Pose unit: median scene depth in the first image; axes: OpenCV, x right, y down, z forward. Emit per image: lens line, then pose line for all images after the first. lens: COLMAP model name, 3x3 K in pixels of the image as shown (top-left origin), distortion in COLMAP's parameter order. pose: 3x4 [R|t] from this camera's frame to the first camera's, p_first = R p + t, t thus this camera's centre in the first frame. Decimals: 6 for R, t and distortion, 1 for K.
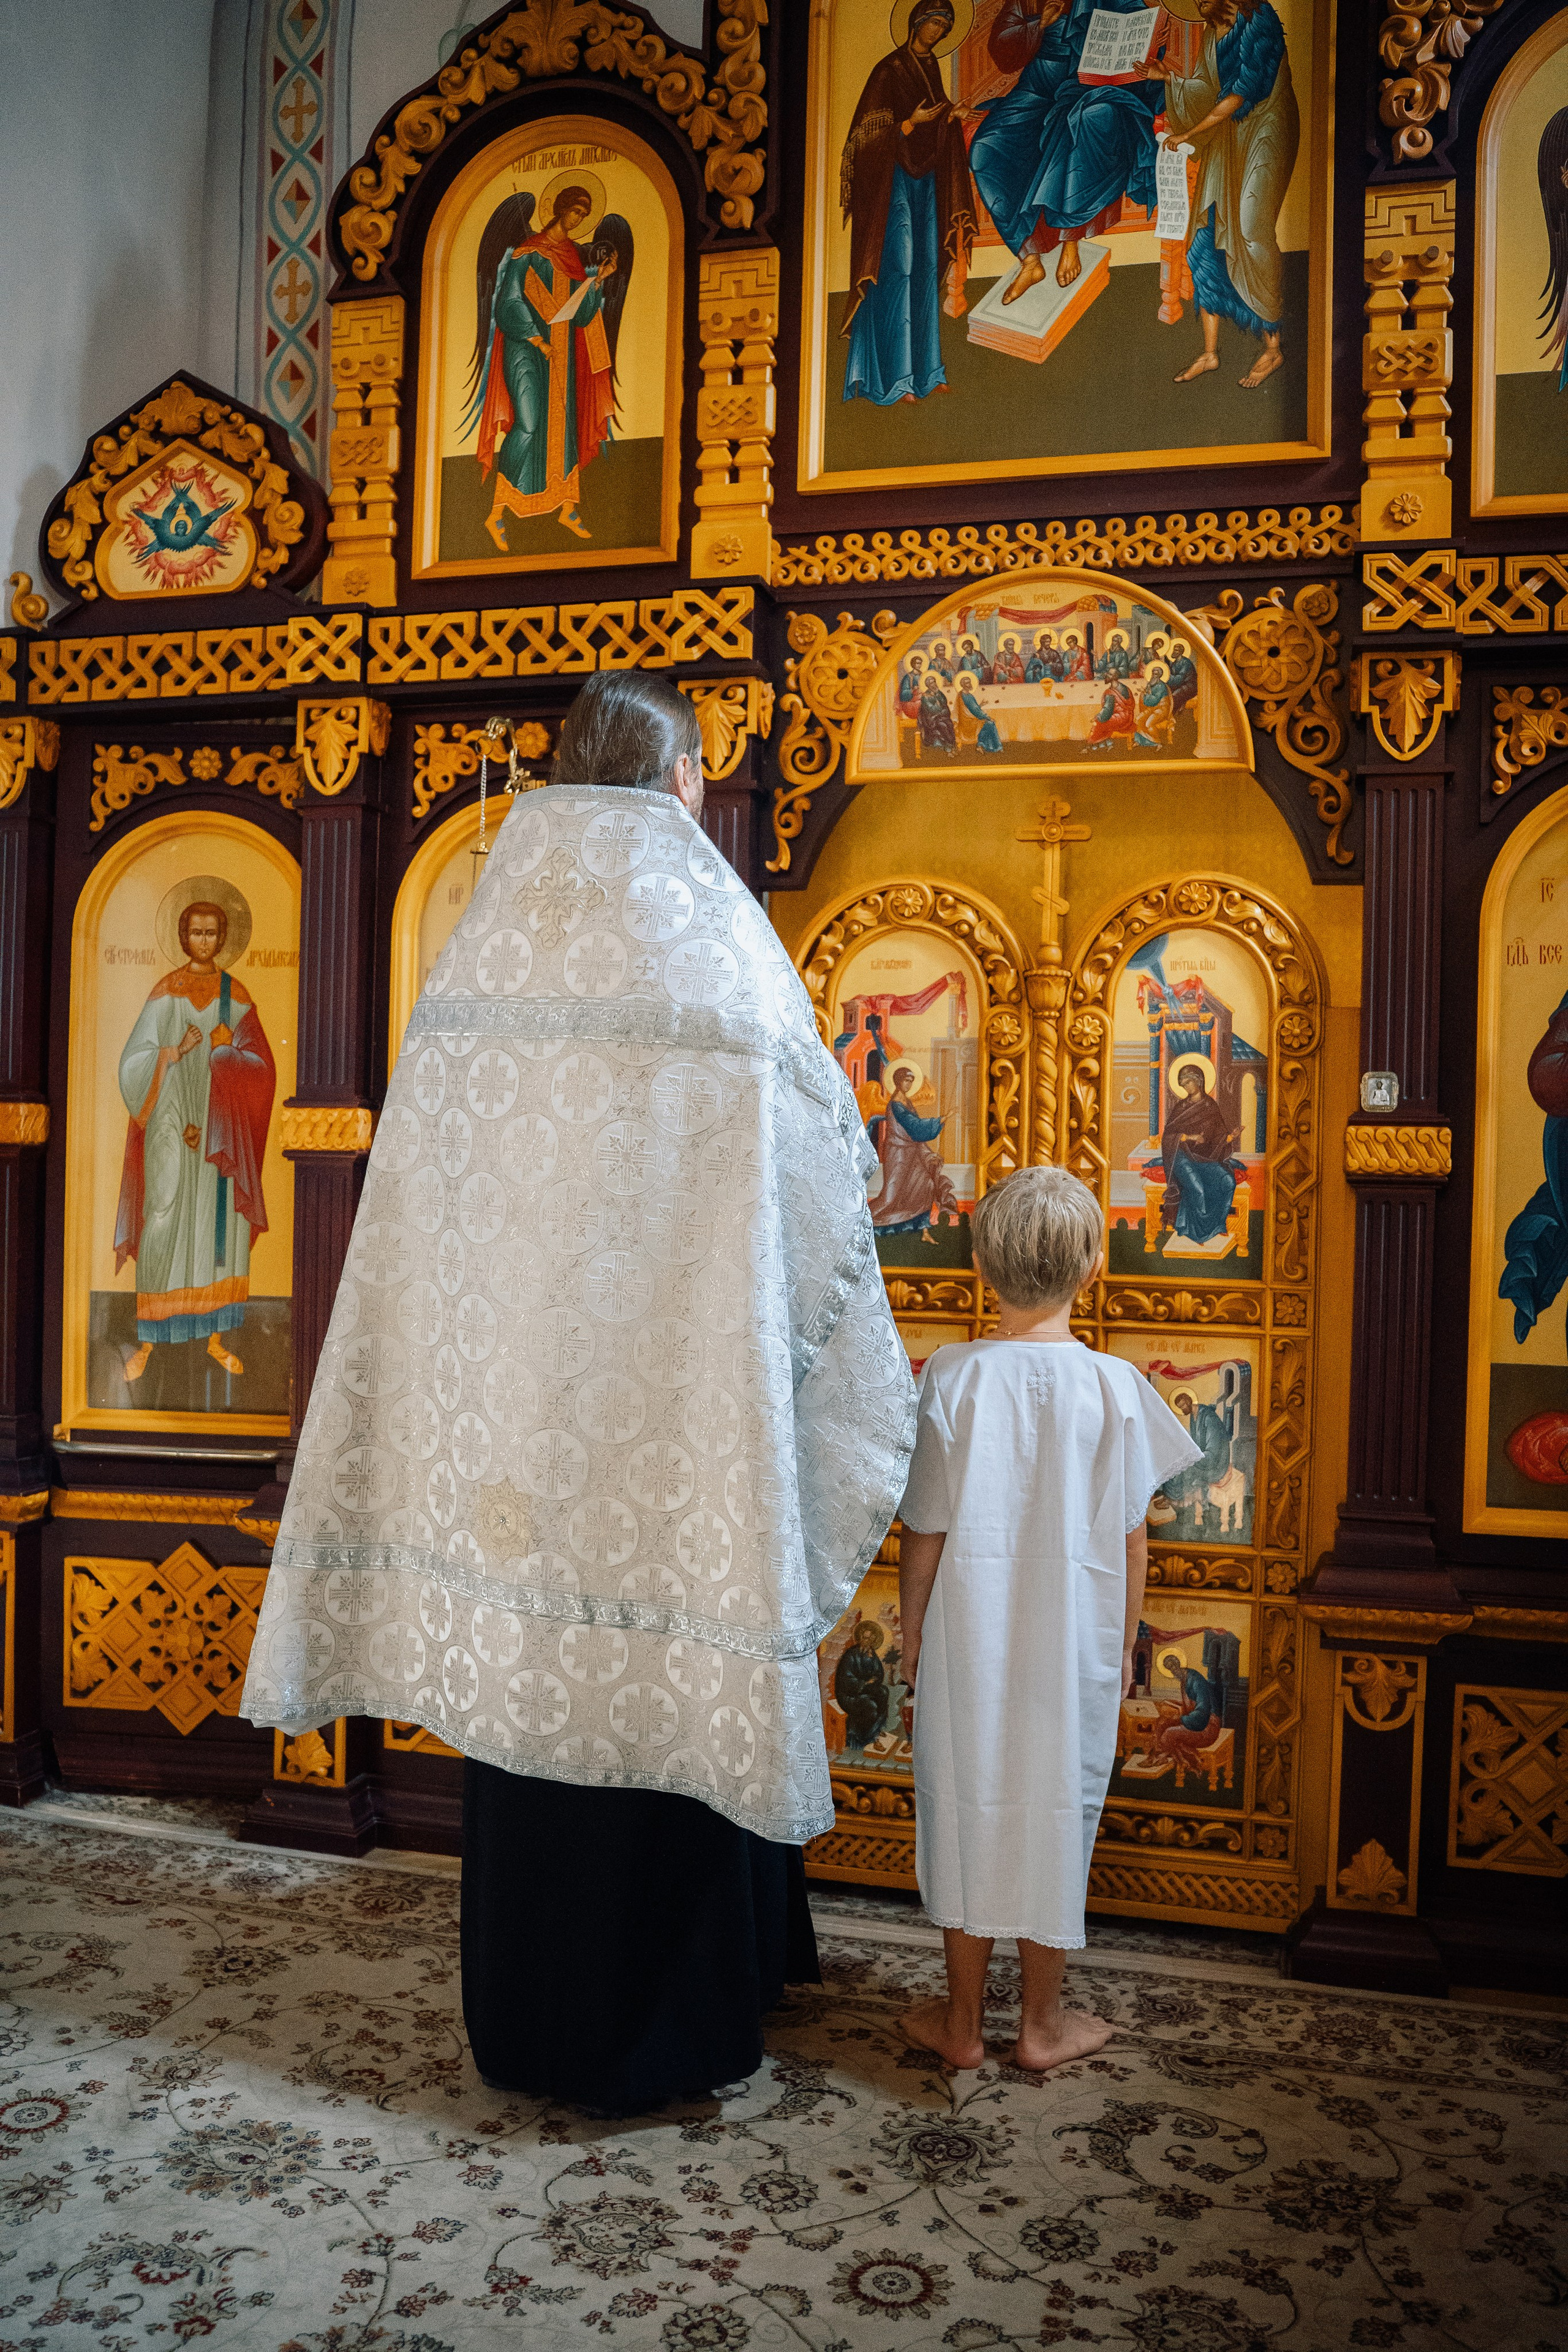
lens RADIAL K [[1899.3, 0, 784.0], [0, 1899.3, 1176.0], [0, 0, 1]] dist [-0.098059, 0.073905]
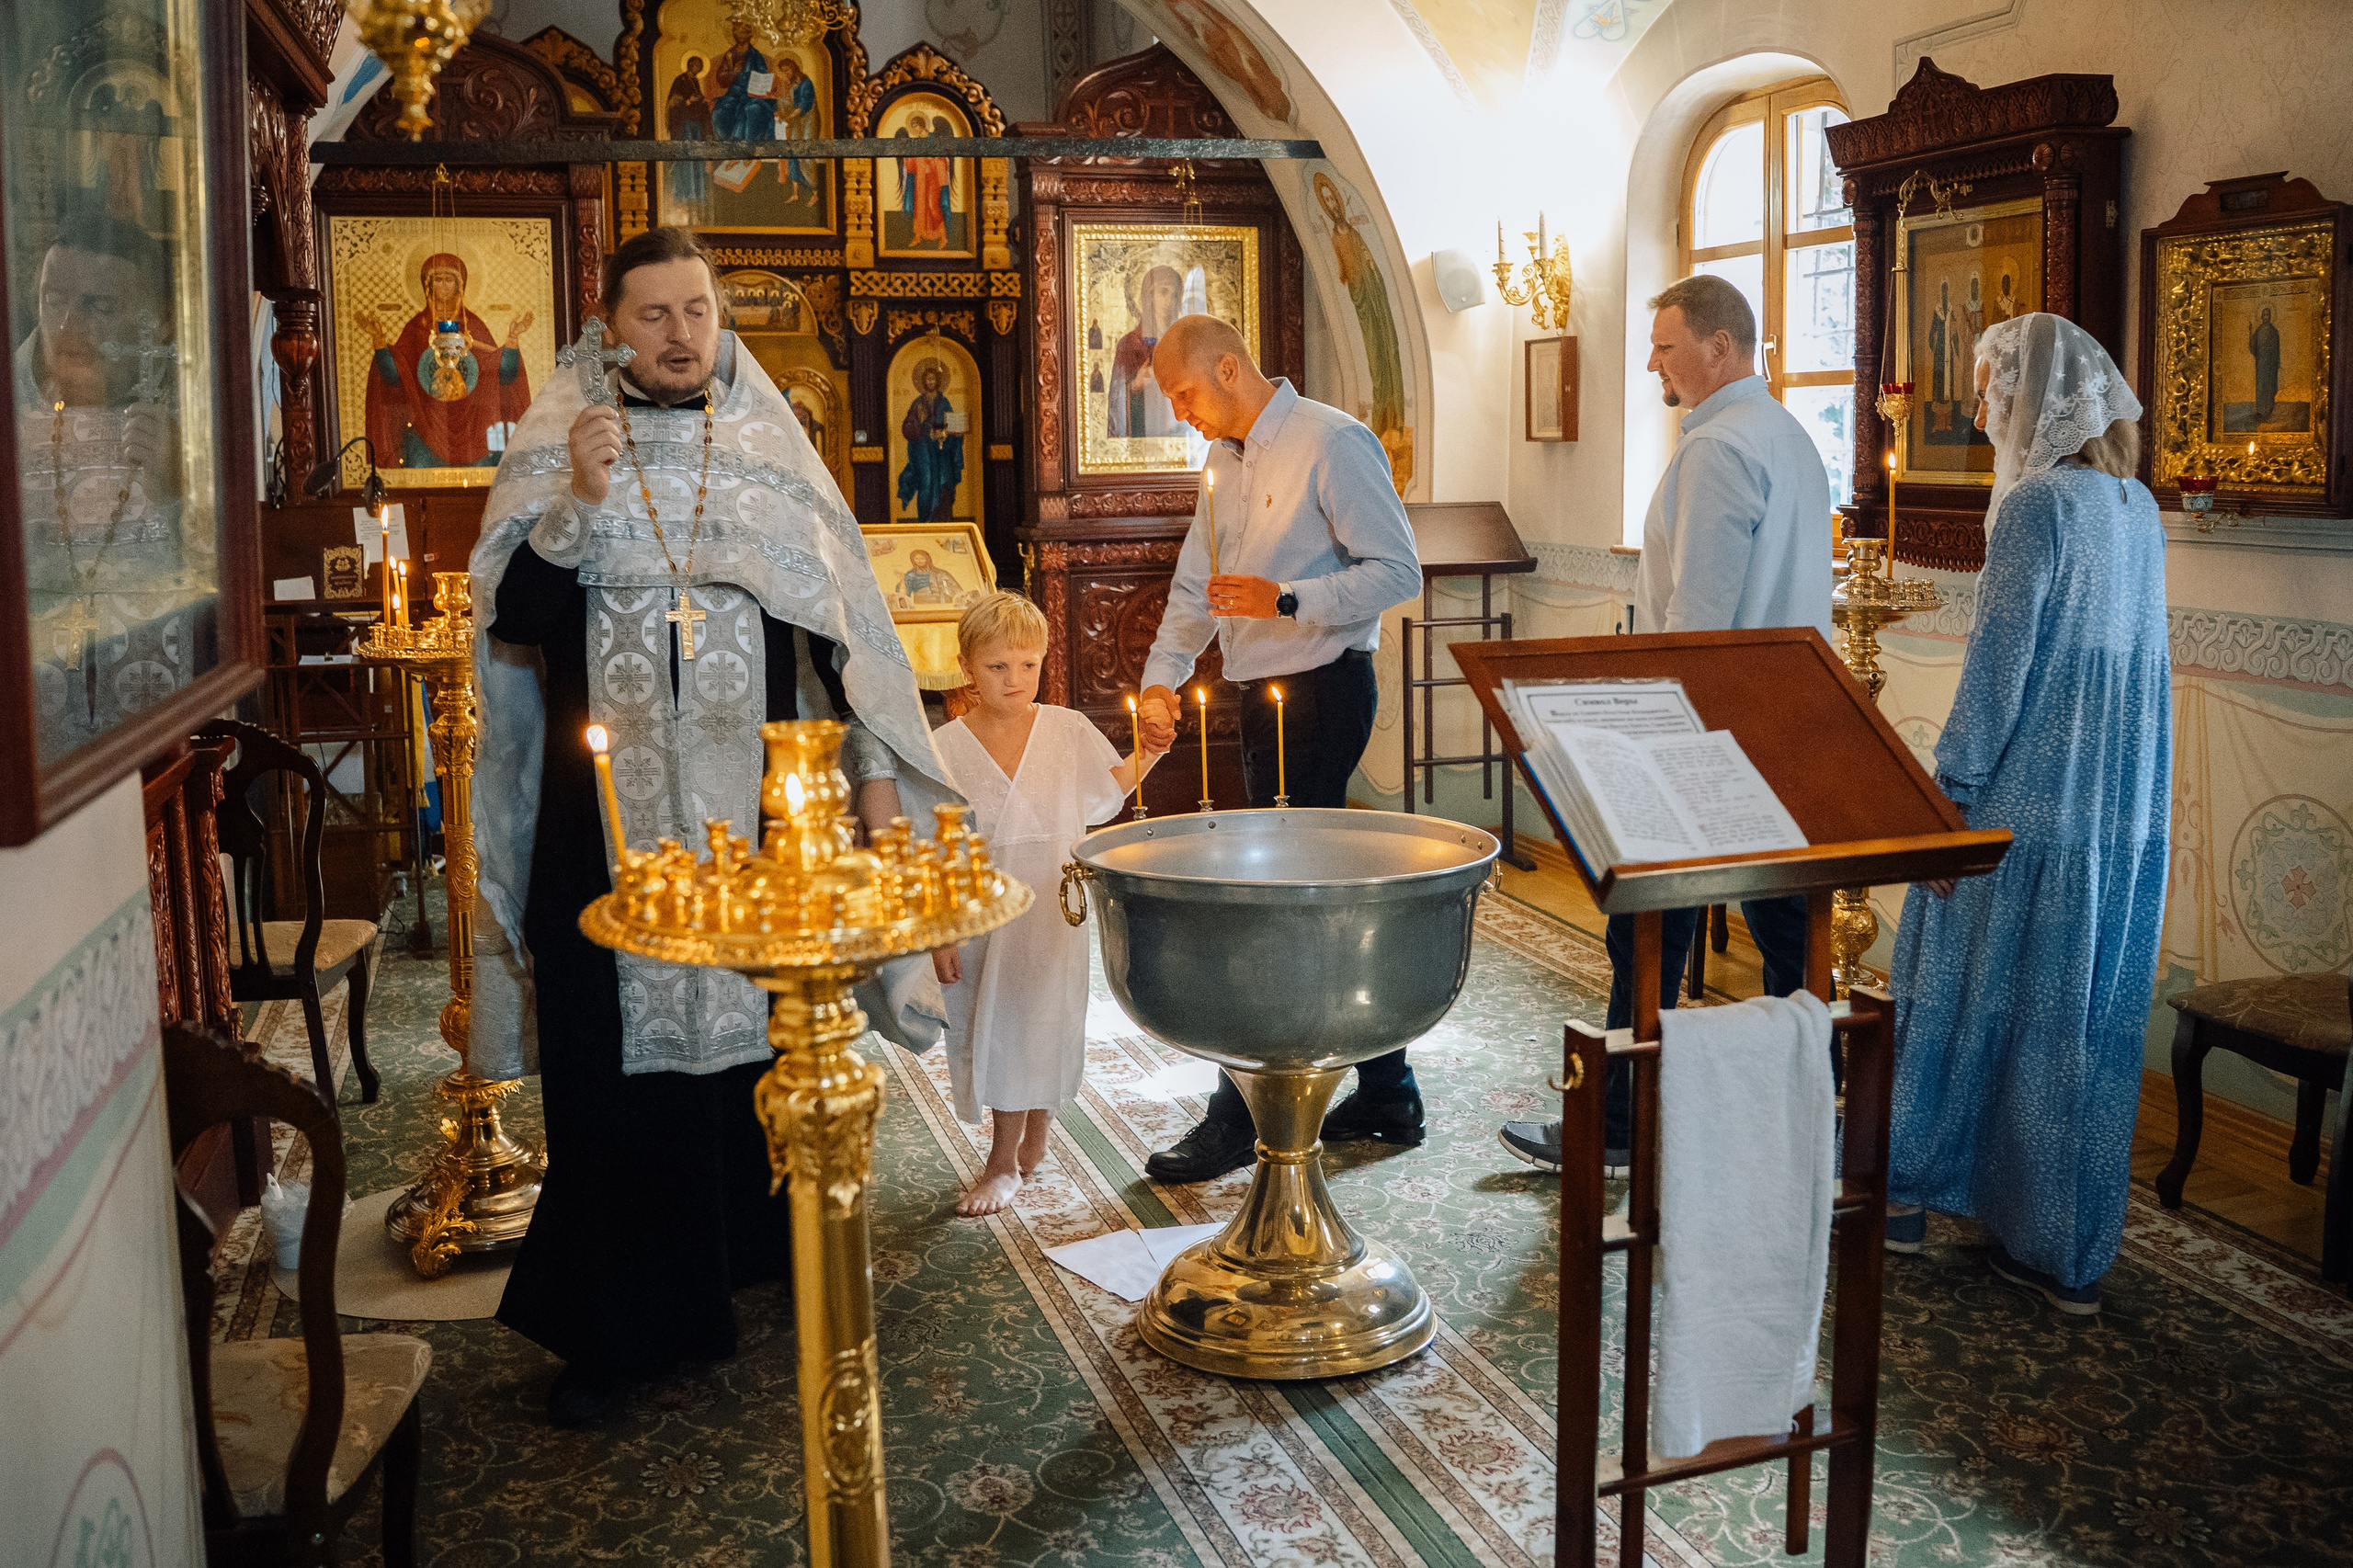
lens RADIAL K [[2012.8, 0, 1173.5], [0, 2012.8, 720.4], [0, 0, 1]] dist [-0.070046, 0.010721]
pose [[0.829827, -0.107113, 0.547643, -1.175889], [0.037936, 0.989963, 0.136142, -0.010819], [-0.556729, -0.092199, 0.825562, -2.191488]]
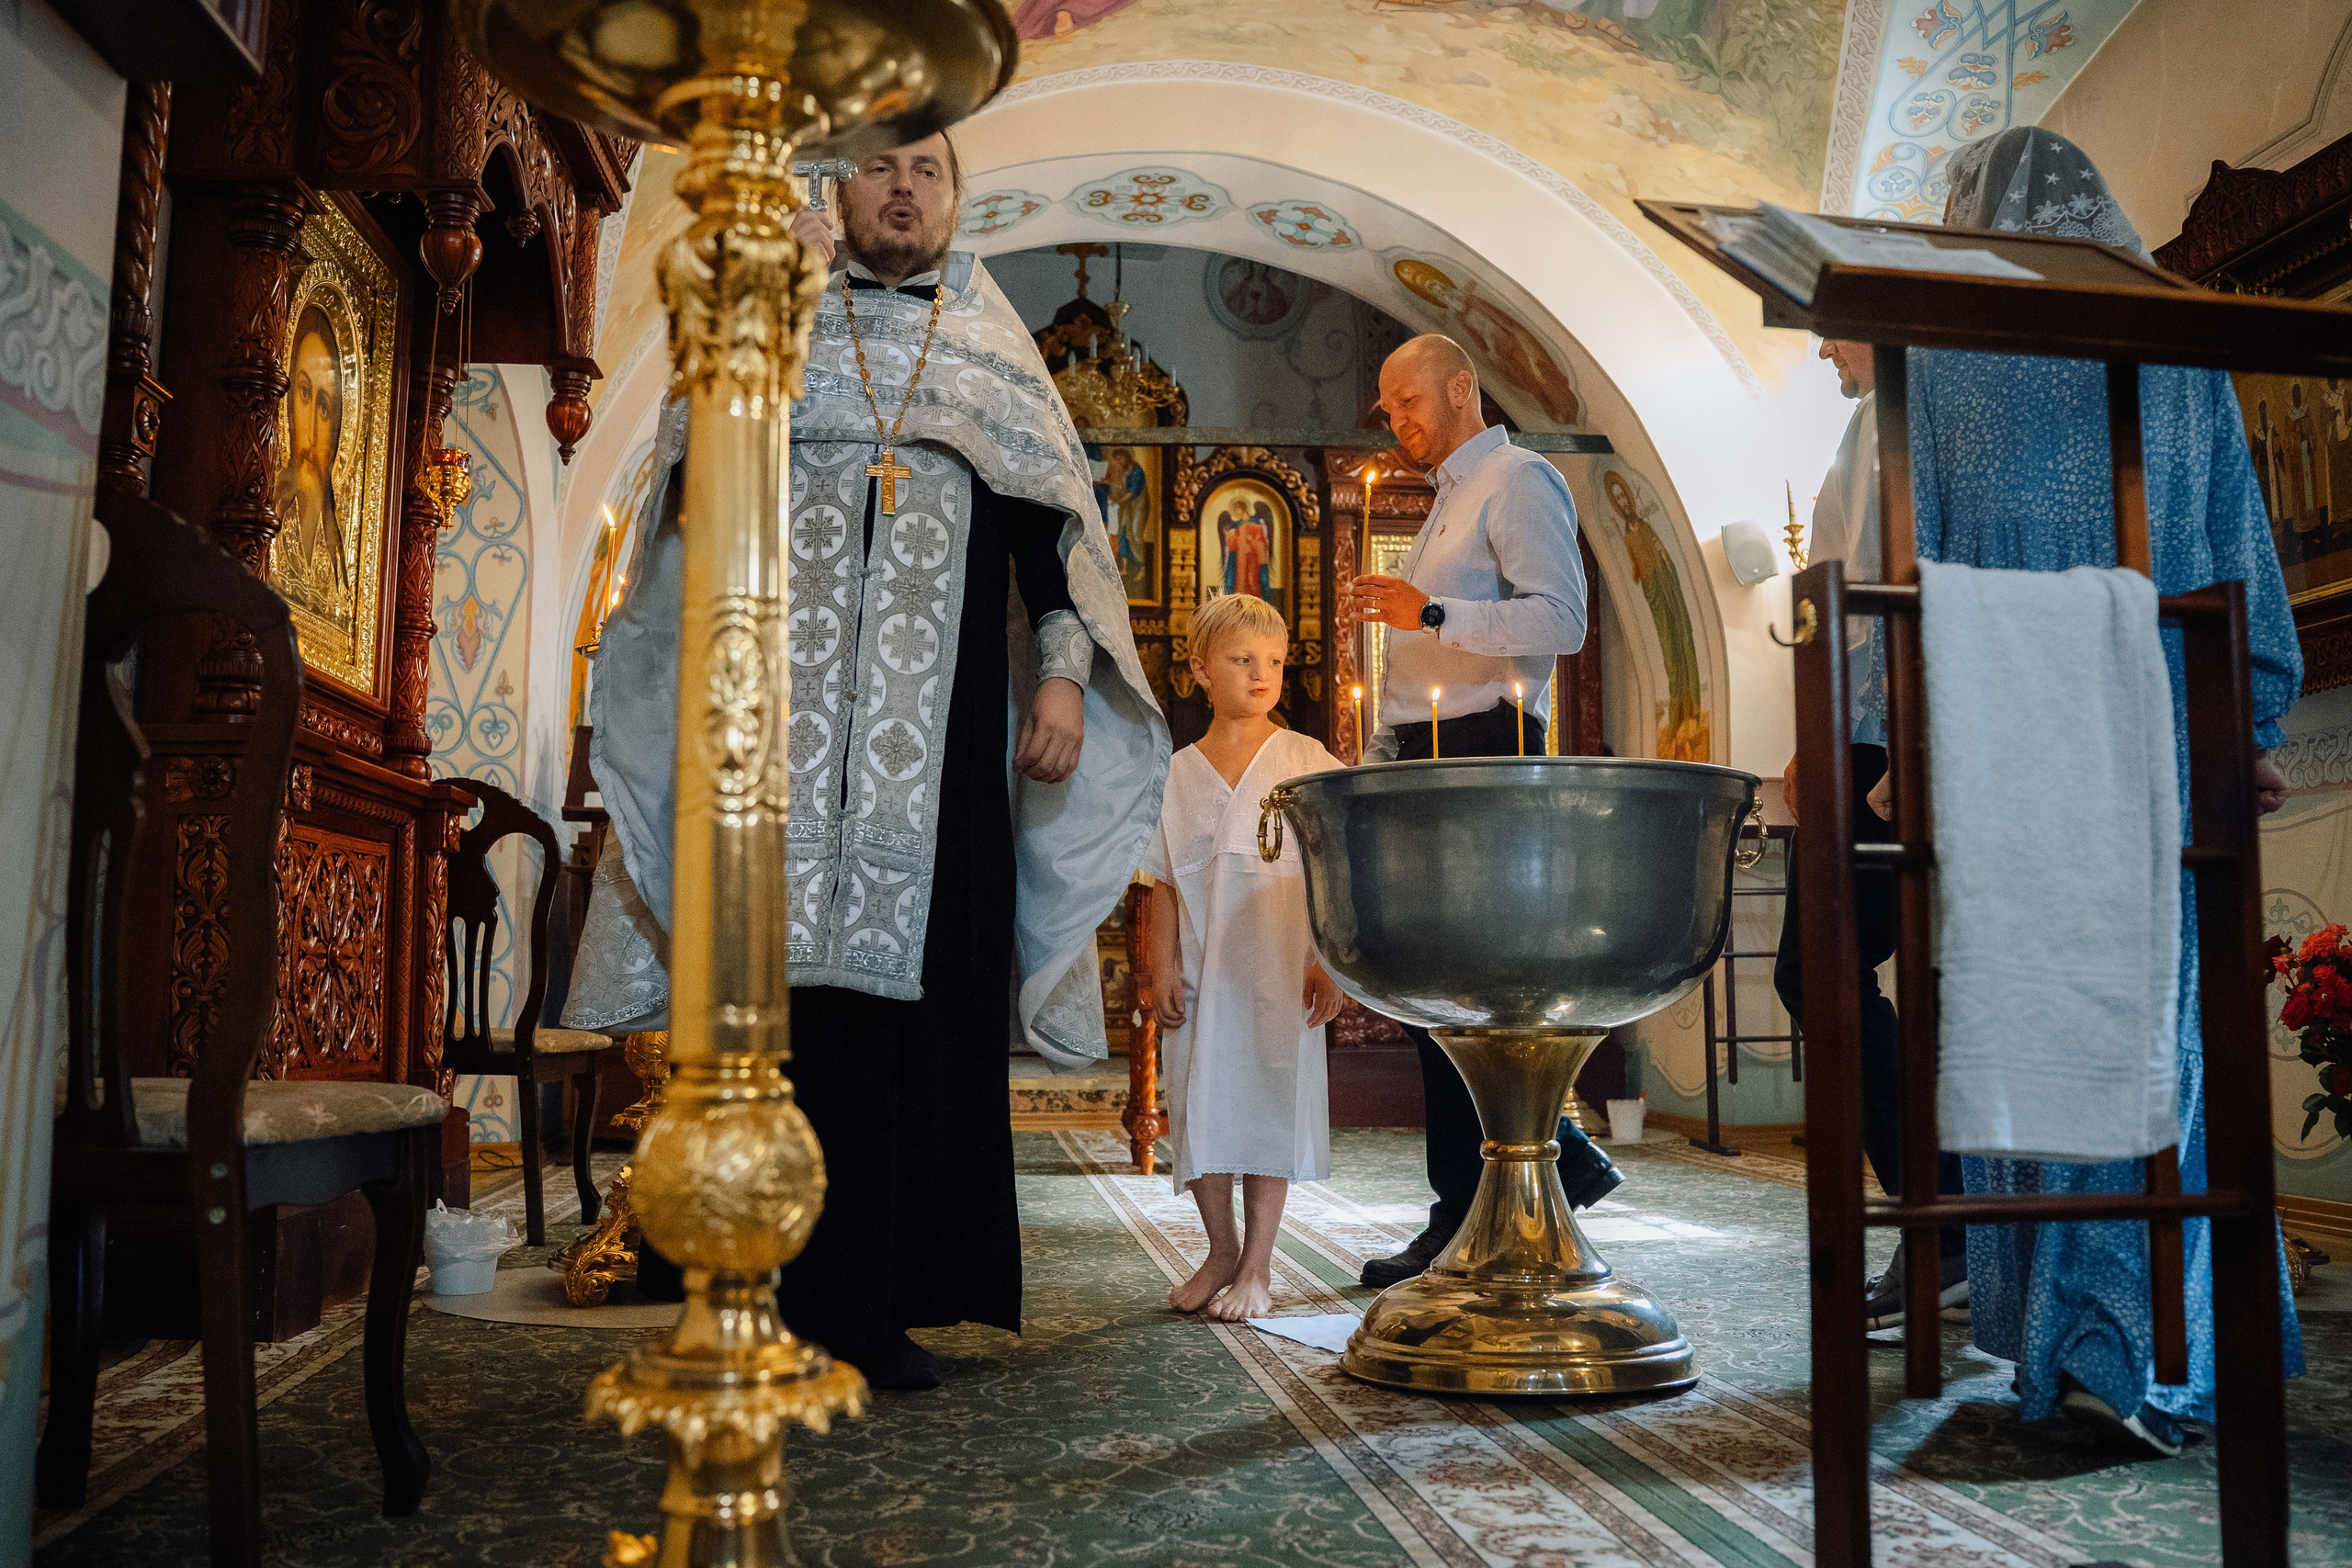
lens RADIAL K [[1899.1, 0, 1176.0], [0, 1899.1, 784.0], [0, 0, 1]] dist [-0.098059, 0.073905]
pose [[0.914352, 0.014420, 0.404664, -1.065590], [0.024616, 0.995538, -0.091094, 0.247830], [-0.404172, 0.093253, 0.909917, -2.103563]]
